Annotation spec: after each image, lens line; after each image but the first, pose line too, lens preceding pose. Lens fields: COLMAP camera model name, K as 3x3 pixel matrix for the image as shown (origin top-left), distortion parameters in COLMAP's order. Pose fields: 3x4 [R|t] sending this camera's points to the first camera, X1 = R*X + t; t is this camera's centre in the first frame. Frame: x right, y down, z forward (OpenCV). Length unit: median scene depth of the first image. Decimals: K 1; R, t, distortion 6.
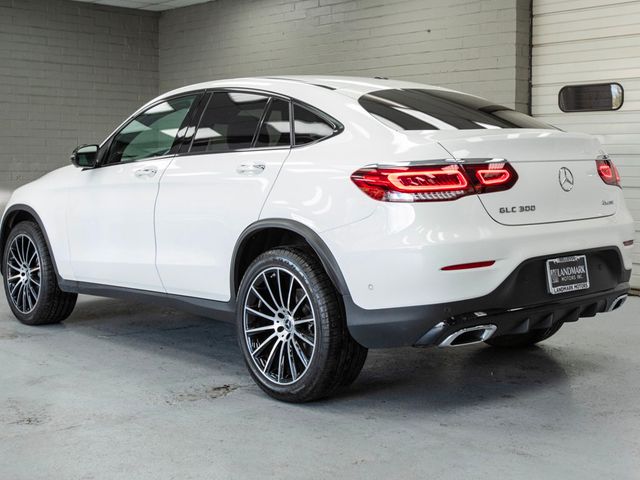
lens RADIAL K [[828.8, 0, 338.6], [0, 828.8, 209.8], [0, 0, 1]] dist [0.043190, 0.000000]
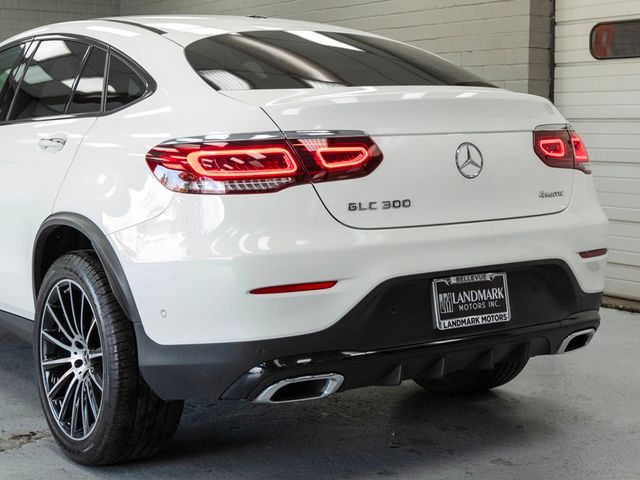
lens RADIAL K [[1013.7, 0, 248.6], [0, 1013.7, 210.6], [0, 0, 1]] dist [0.016211, 0.000000]
pose [[0.984178, 0.012433, -0.176746, 0.244074], [-0.007716, 0.999596, 0.027348, -0.017194], [0.177014, -0.025551, 0.983877, 0.156774]]
